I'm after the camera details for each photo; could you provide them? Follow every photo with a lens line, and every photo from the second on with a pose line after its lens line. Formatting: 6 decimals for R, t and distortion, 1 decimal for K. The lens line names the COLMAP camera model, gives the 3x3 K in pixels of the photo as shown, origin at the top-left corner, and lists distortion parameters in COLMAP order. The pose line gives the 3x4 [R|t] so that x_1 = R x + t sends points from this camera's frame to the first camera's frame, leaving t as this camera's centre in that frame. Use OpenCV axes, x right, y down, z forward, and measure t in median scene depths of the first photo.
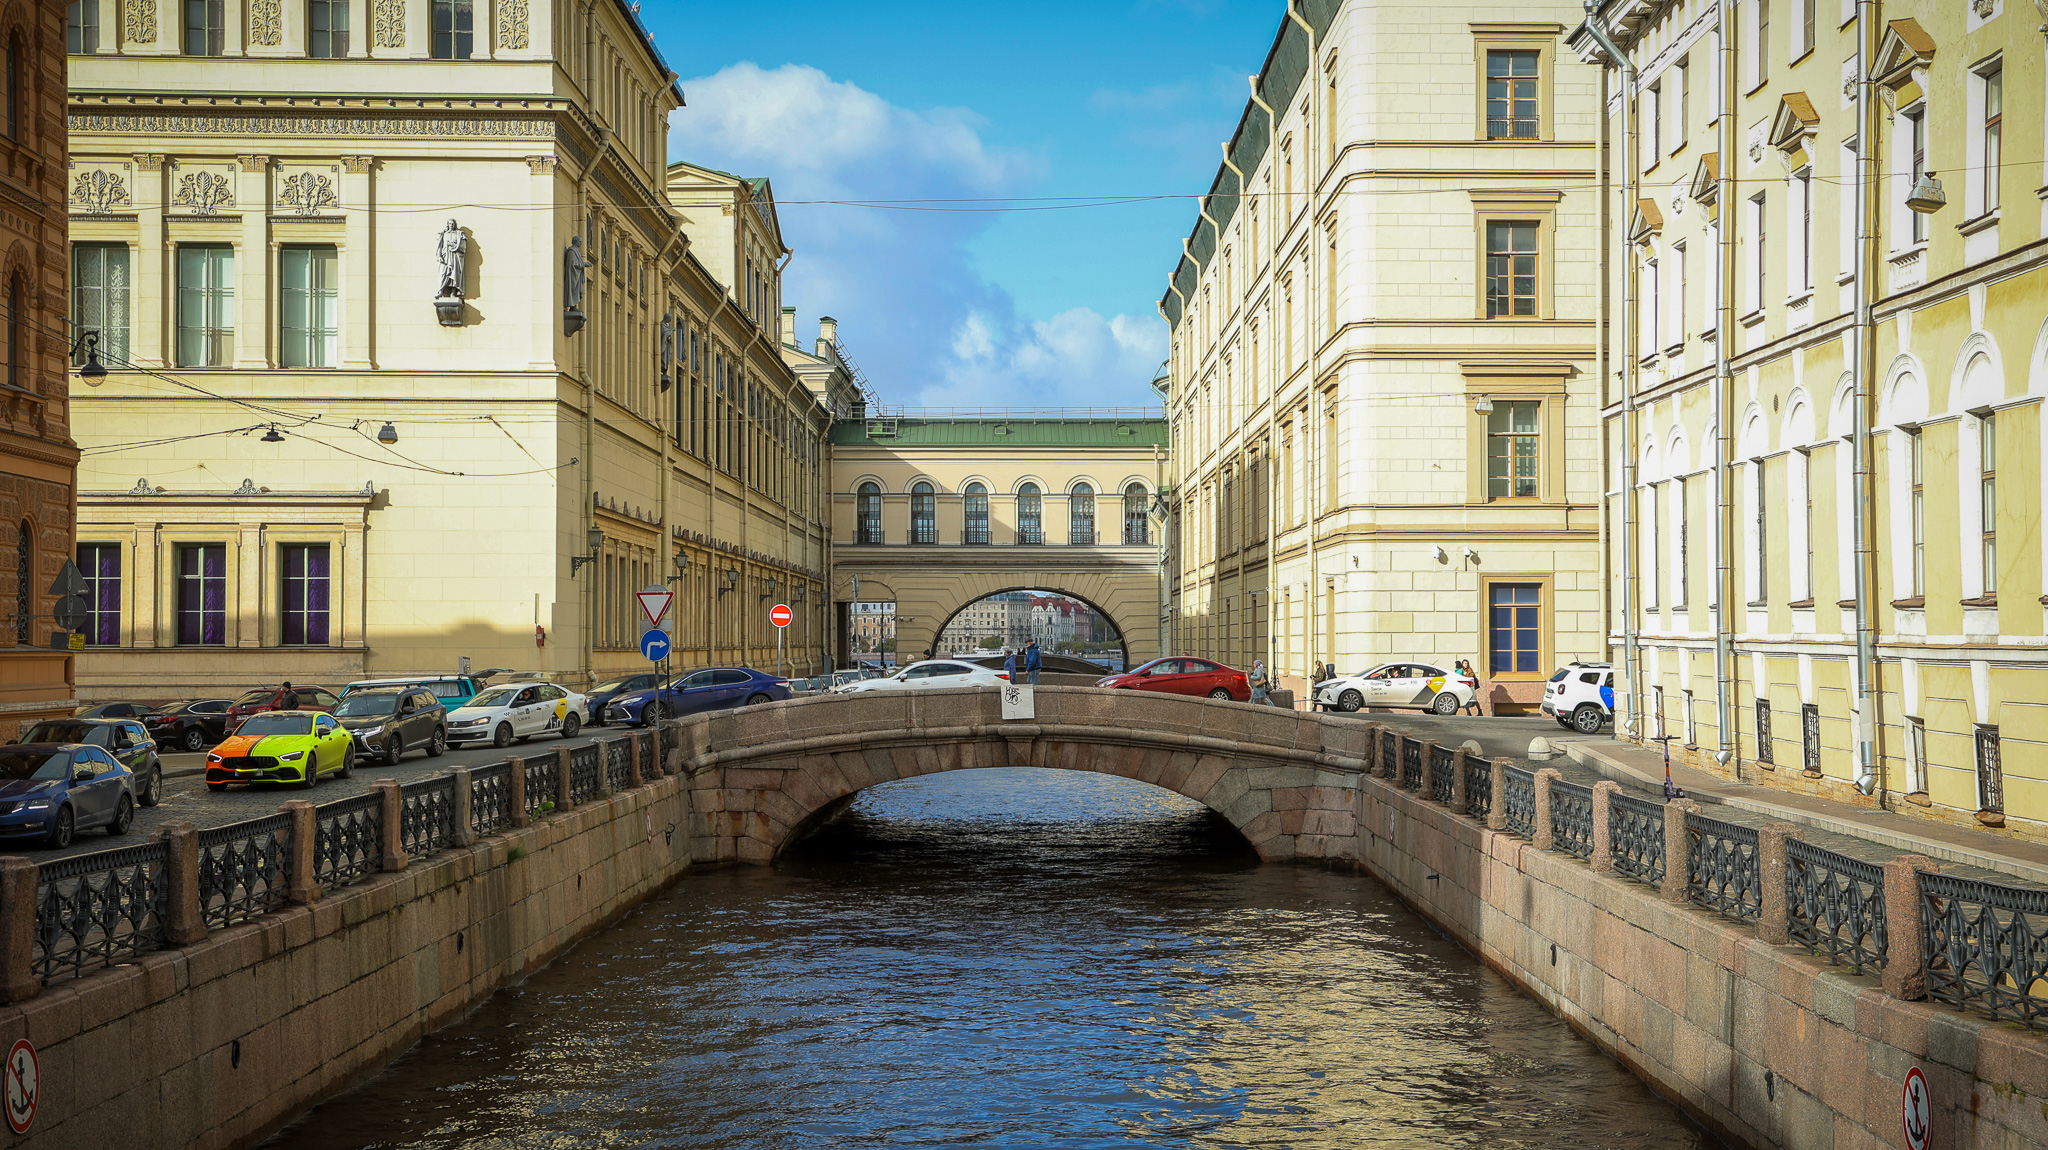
lens RADIAL K [[2924.6, 0, 1040.6], [0, 2924.6, 567.2], [0, 0, 1]] dist [0.145279, 0.000000]
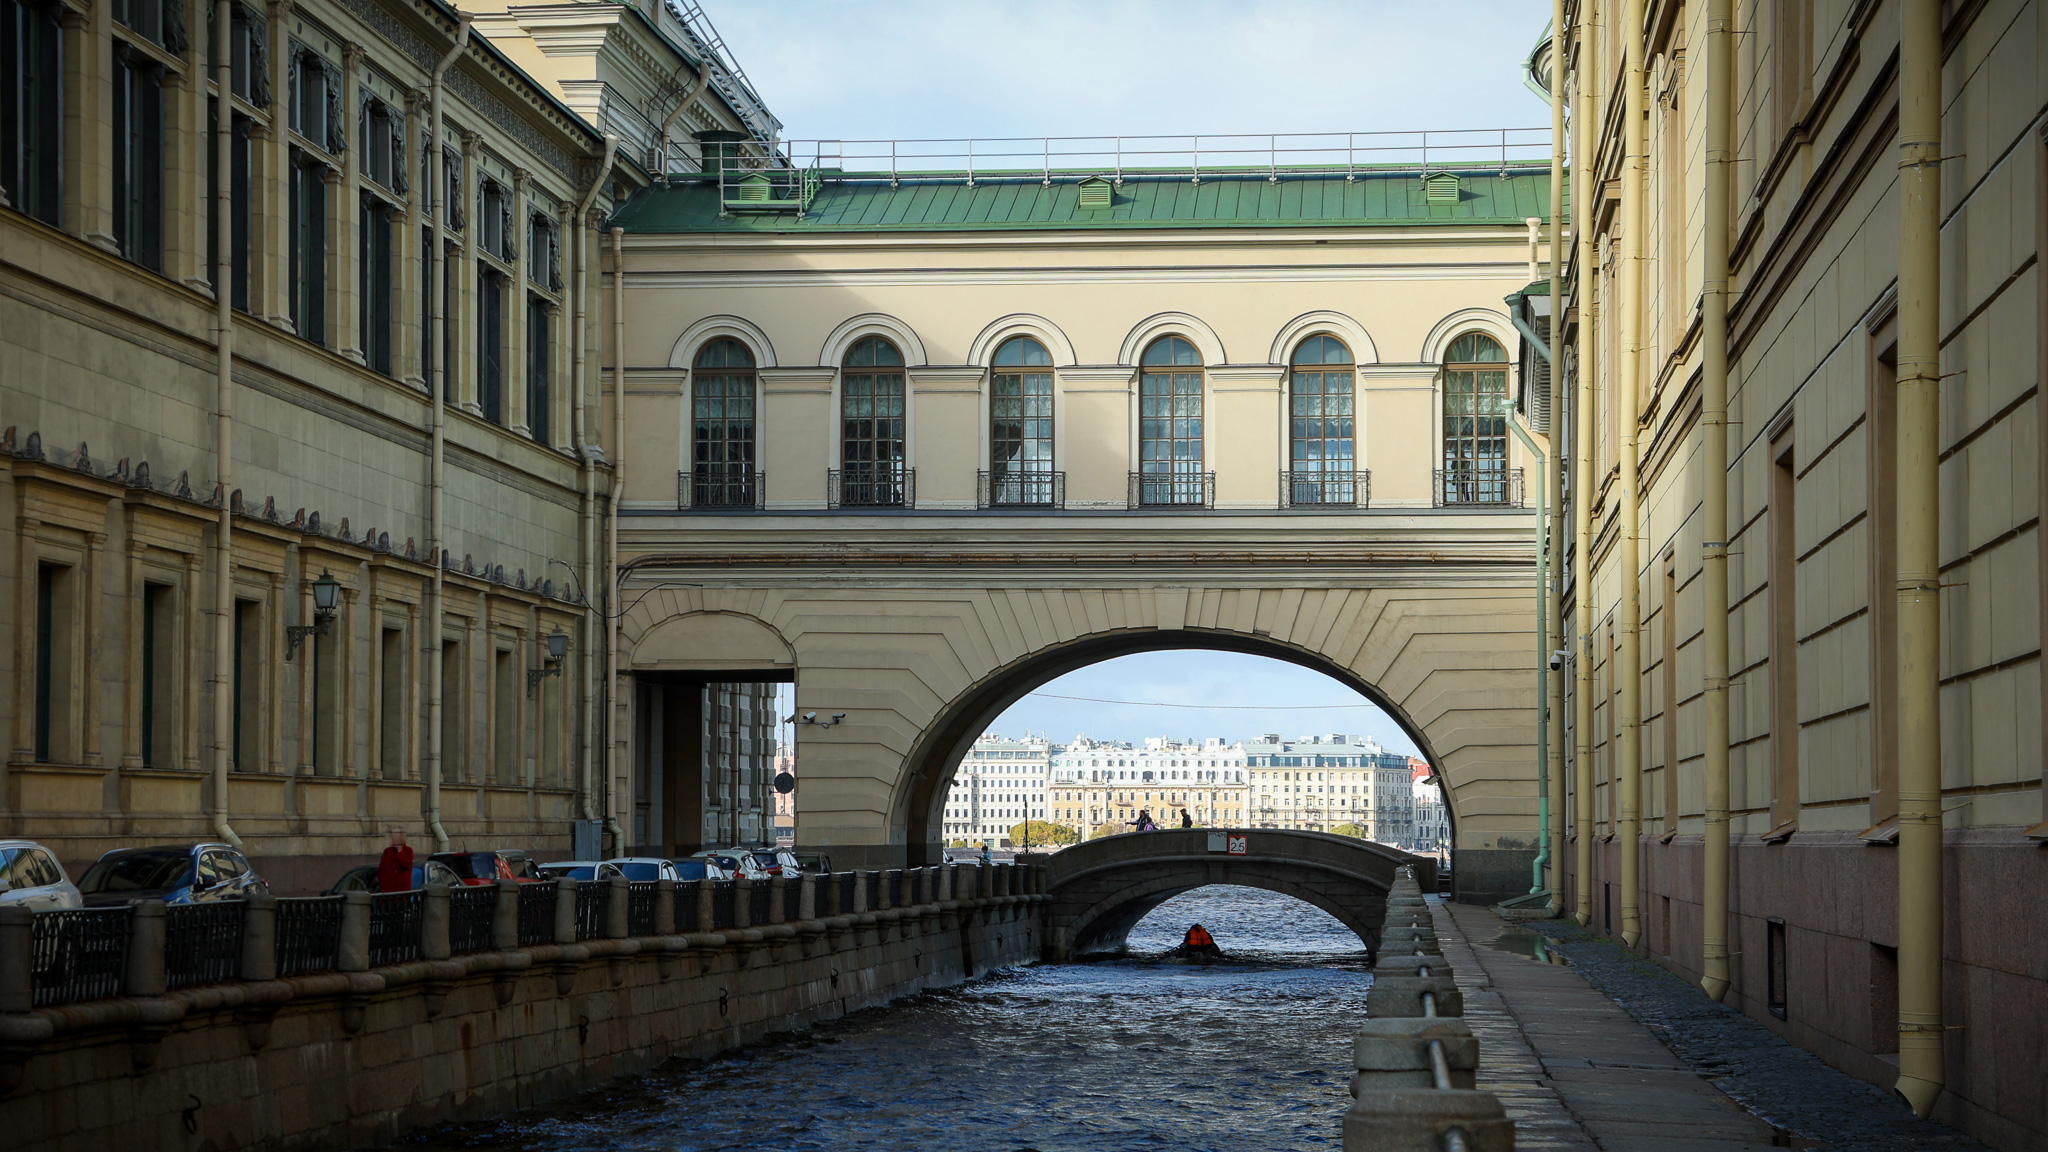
lens RADIAL K [[4103.7, 0, 1012.0], [0, 4103.7, 568.1], [0, 0, 1]] dist [0.386420, 0.000000]
pose [[0.994251, -0.004002, -0.107000, 0.055023], [-0.000256, 0.999210, -0.039751, 0.035037], [0.107075, 0.039550, 0.993464, 0.913274]]
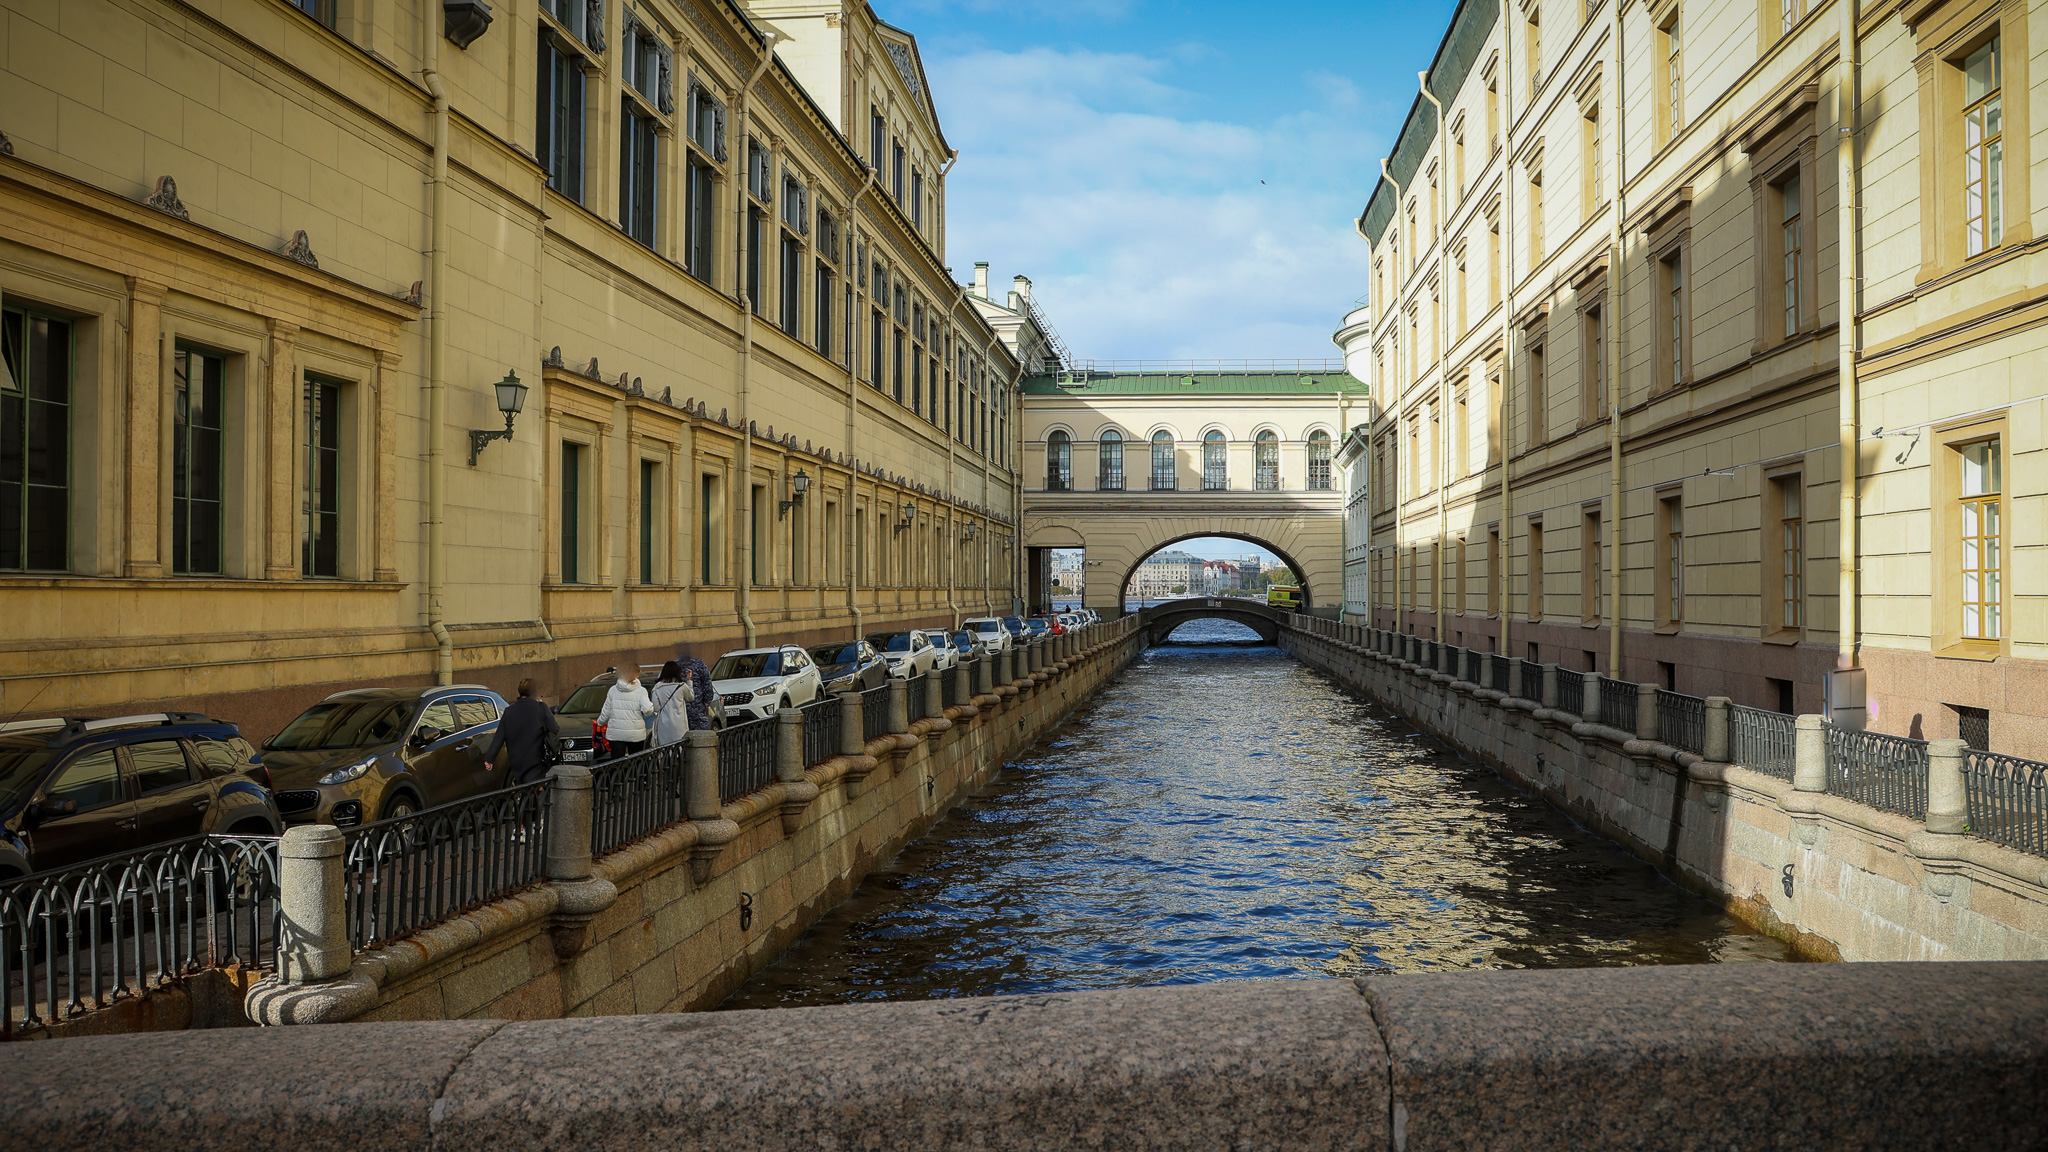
lens RADIAL K [[1674.2, 0, 1077.7], [0, 1674.2, 586.7], [0, 0, 1]] dist [-0.087087, 0.057569]
pose [[0.997031, 0.001078, -0.076989, -0.011863], [0.000744, 0.999720, 0.023634, 0.021911], [0.076993, -0.023621, 0.996752, 0.746487]]
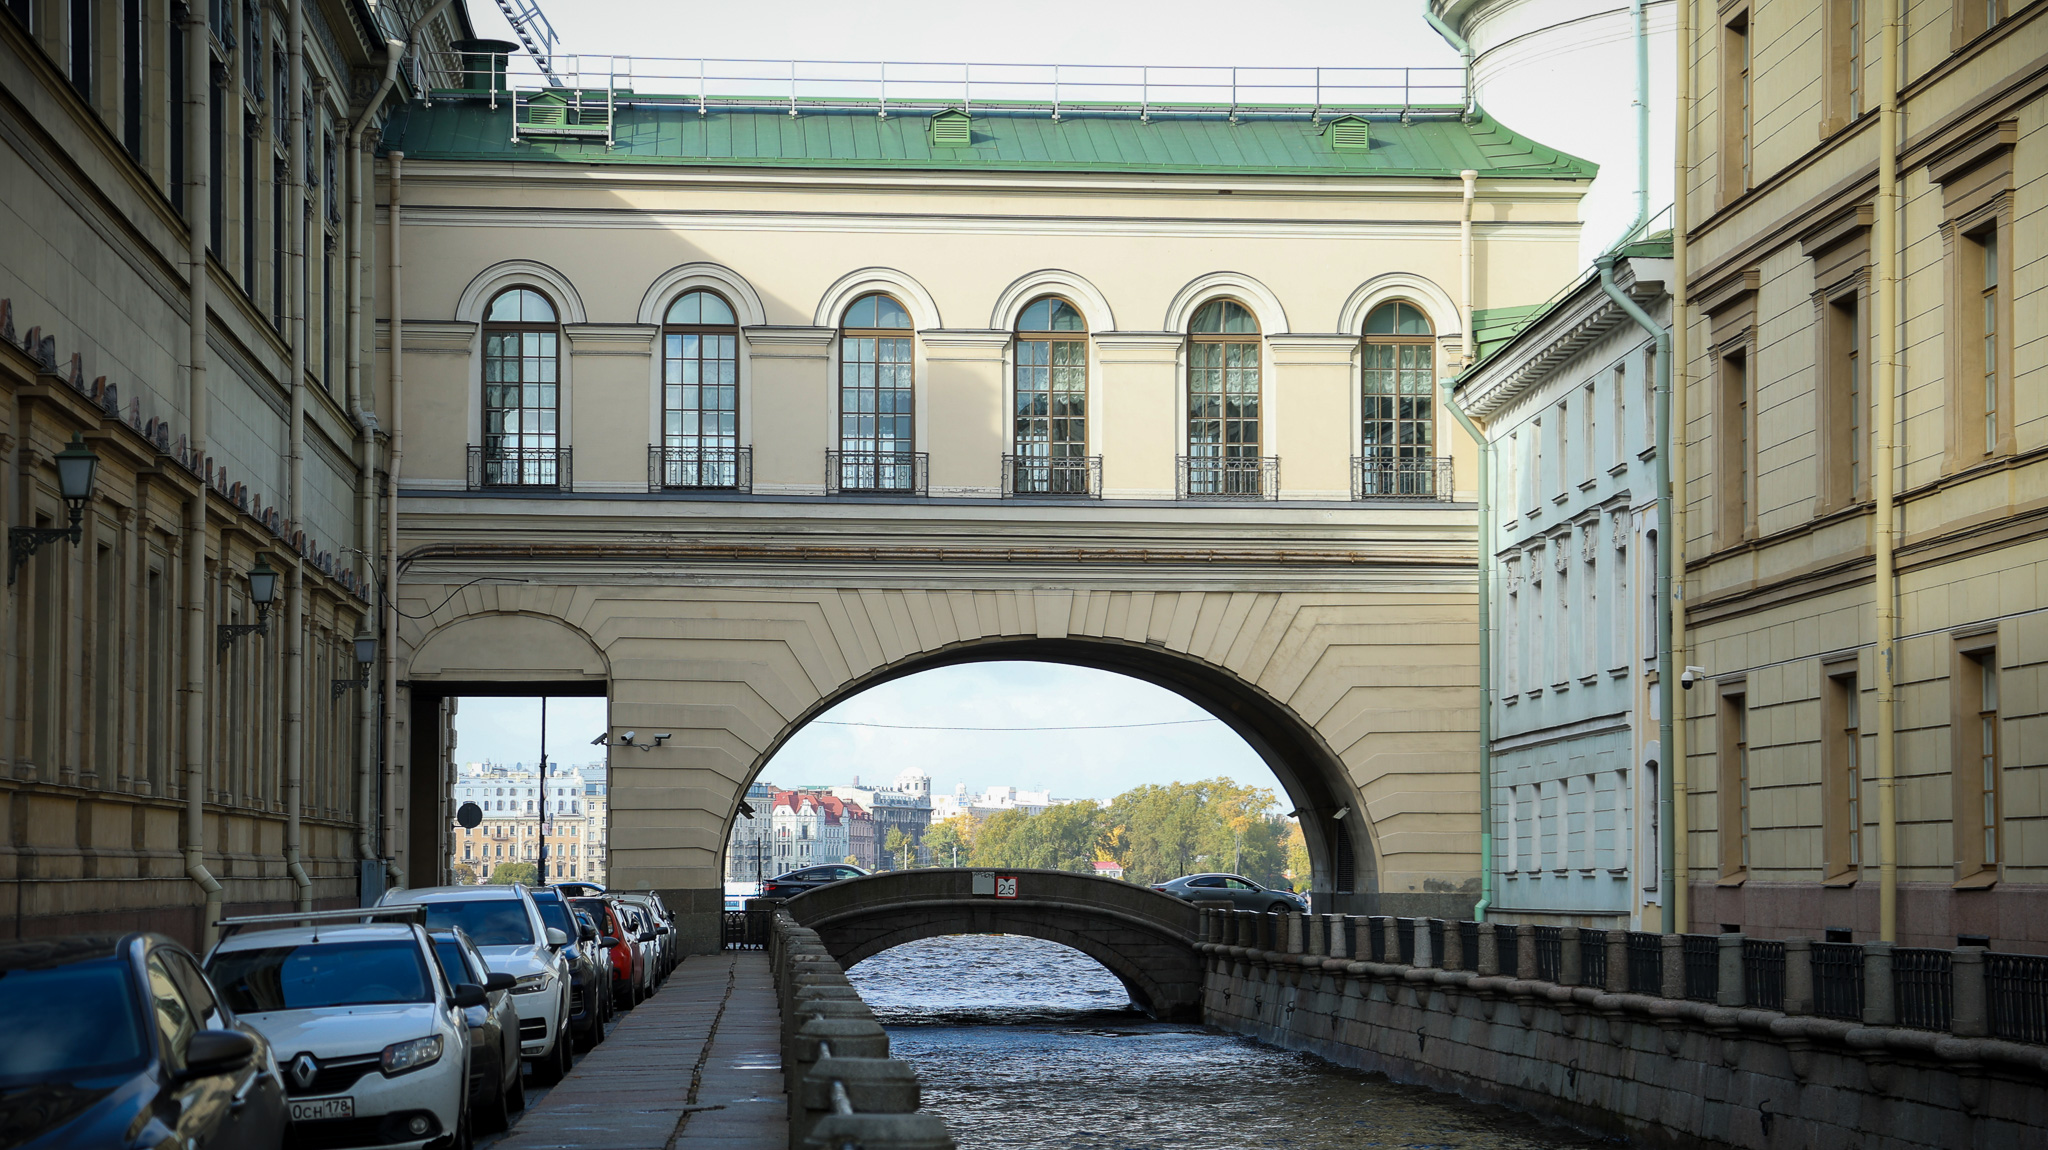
lens RADIAL K [[4685.0, 0, 1014.3], [0, 4685.0, 580.2], [0, 0, 1]] dist [0.525981, 0.000000]
pose [[0.998417, 0.007004, 0.055815, -0.063106], [-0.004903, 0.999277, -0.037695, 0.035217], [-0.056039, 0.037362, 0.997729, 0.928731]]
